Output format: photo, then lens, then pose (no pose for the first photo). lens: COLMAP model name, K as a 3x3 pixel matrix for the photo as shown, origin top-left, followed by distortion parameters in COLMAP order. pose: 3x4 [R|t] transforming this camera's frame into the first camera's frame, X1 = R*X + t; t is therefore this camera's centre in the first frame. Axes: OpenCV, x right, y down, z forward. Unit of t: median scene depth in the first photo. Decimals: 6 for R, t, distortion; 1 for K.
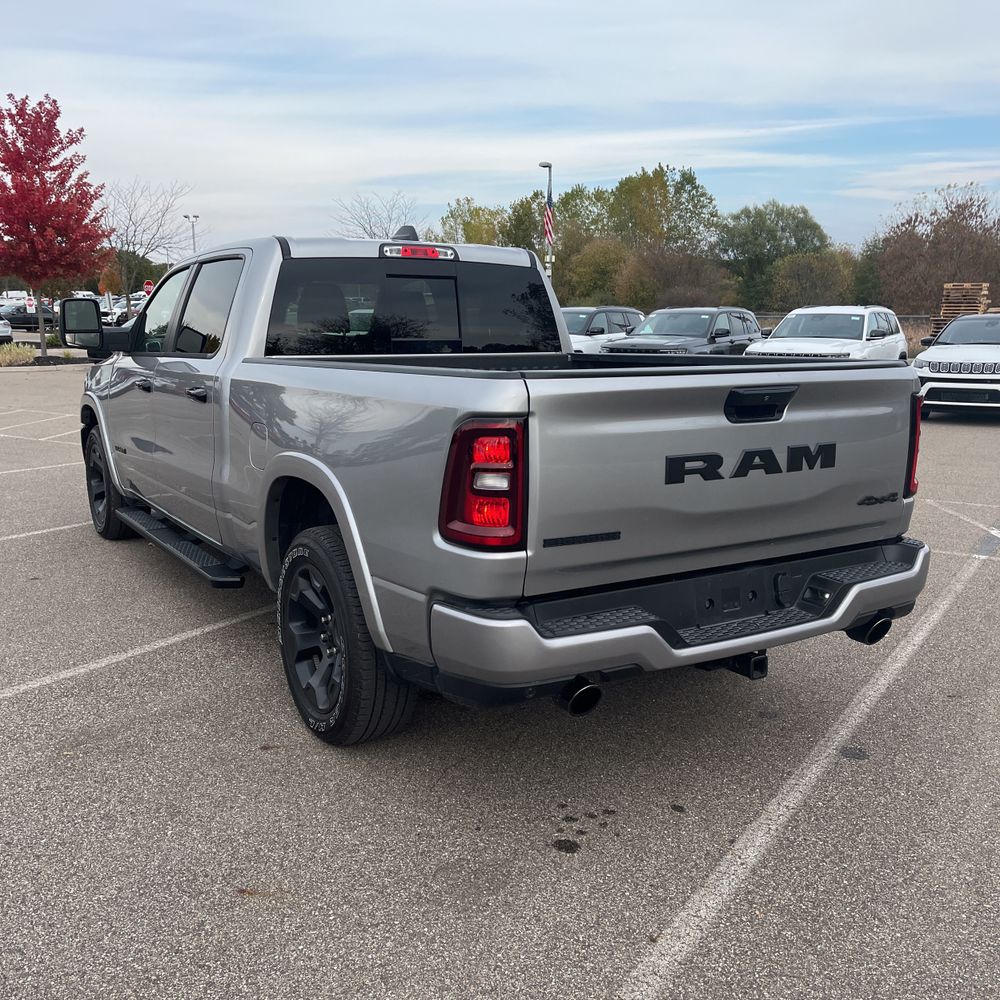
lens RADIAL K [[1021.0, 0, 509.8], [0, 1021.0, 500.5], [0, 0, 1]] dist [0.025568, 0.000000]
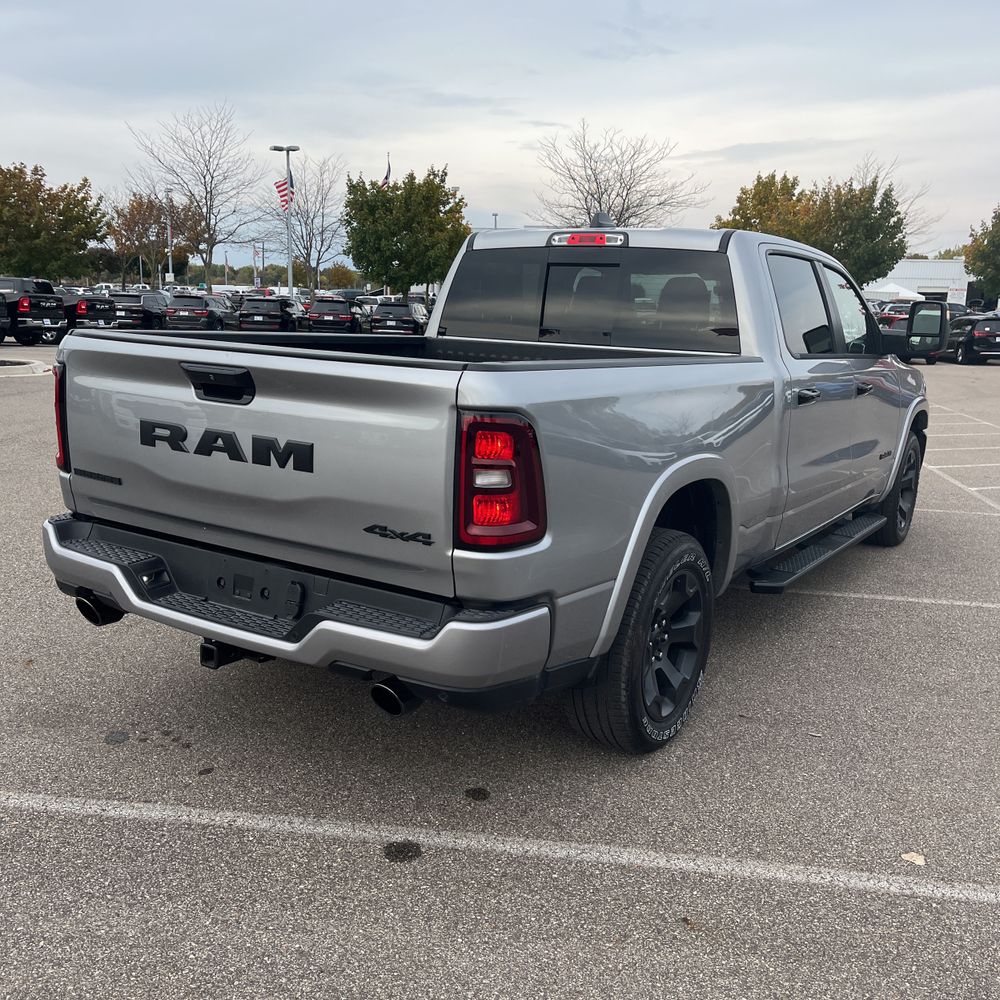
lens RADIAL K [[1021.0, 0, 505.8], [0, 1021.0, 508.3], [0, 0, 1]] dist [0.025568, 0.000000]
pose [[0.425570, 0.191243, -0.884487, 1.110117], [-0.194477, 0.973904, 0.117004, -0.130894], [0.883781, 0.122219, 0.451656, 0.740648]]
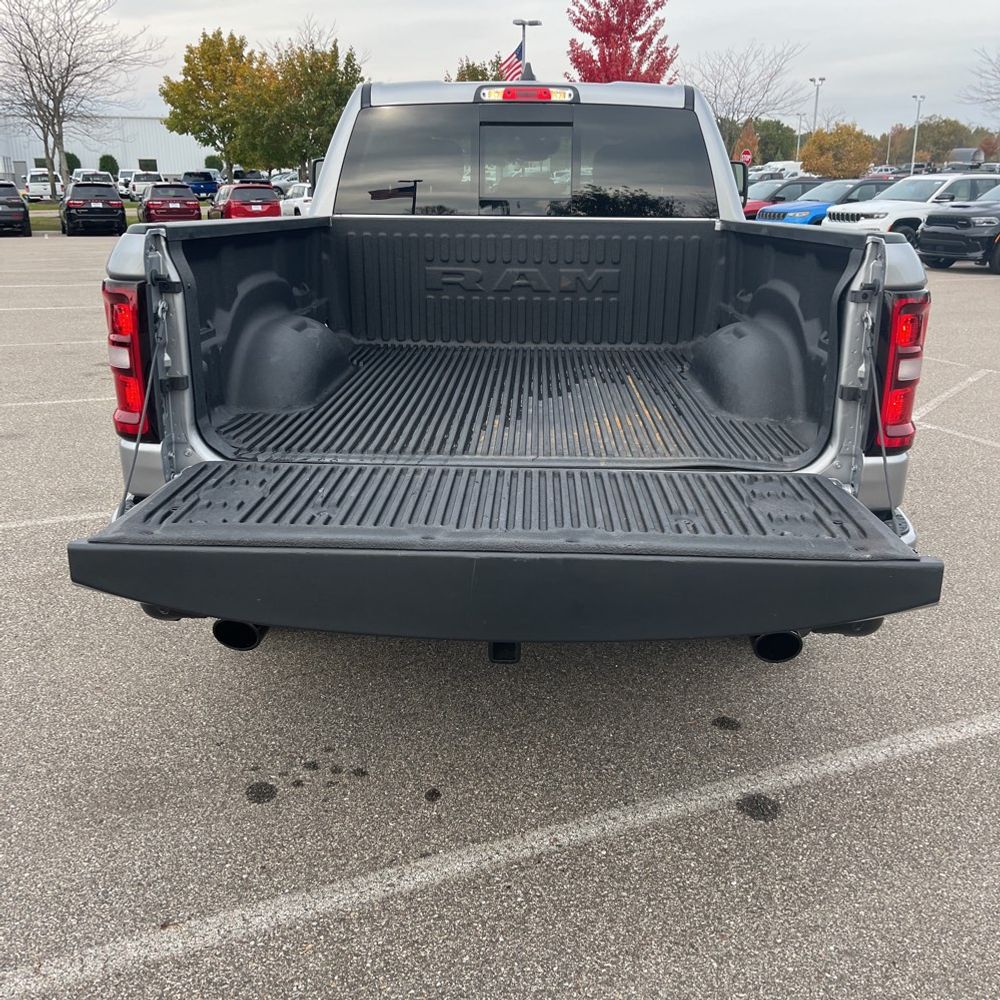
lens RADIAL K [[1021.0, 0, 507.6], [0, 1021.0, 495.1], [0, 0, 1]] dist [0.025568, 0.000000]
pose [[0.826929, 0.165243, -0.537478, 0.581613], [-0.103694, 0.984266, 0.143068, -0.048782], [0.552663, -0.062574, 0.831053, 0.368732]]
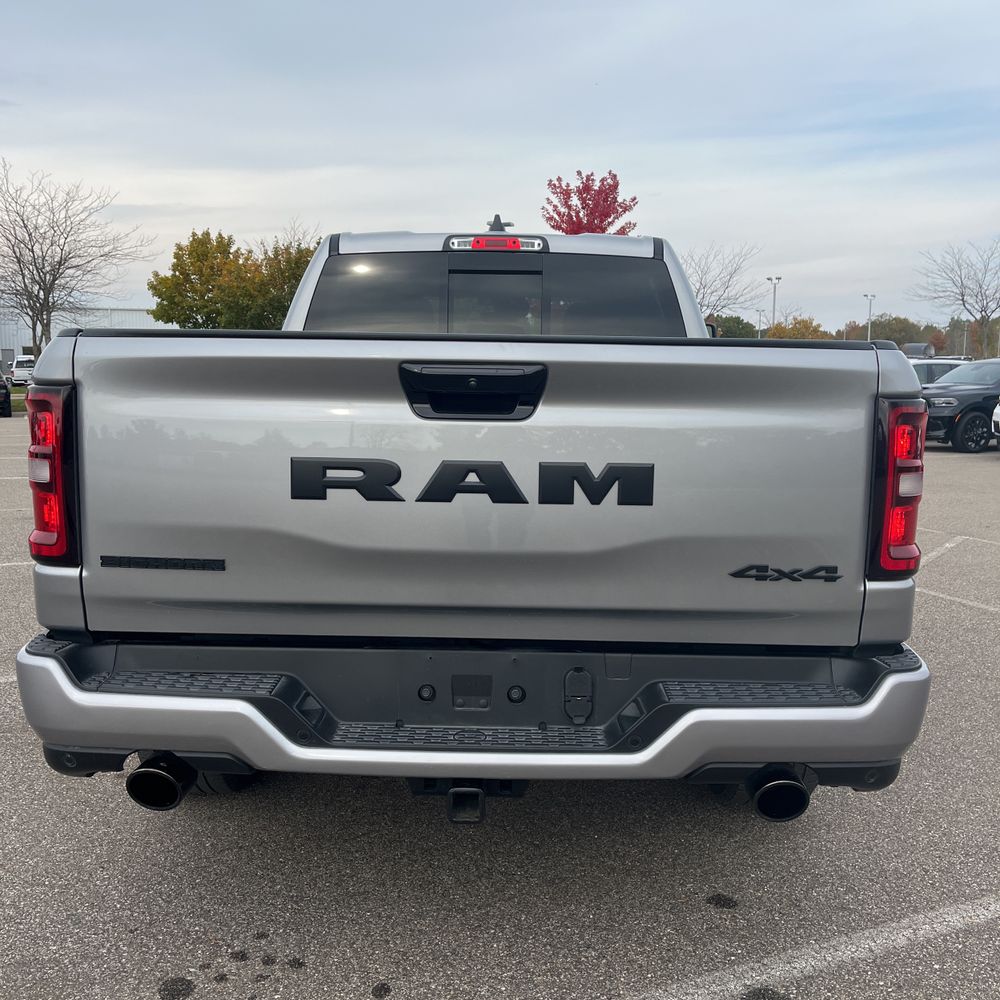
lens RADIAL K [[1021.0, 0, 504.0], [0, 1021.0, 500.9], [0, 0, 1]] dist [0.025568, 0.000000]
pose [[0.838571, 0.072525, -0.539944, 0.553065], [-0.104910, 0.994047, -0.029413, -0.008238], [0.534596, 0.081311, 0.841187, 0.431782]]
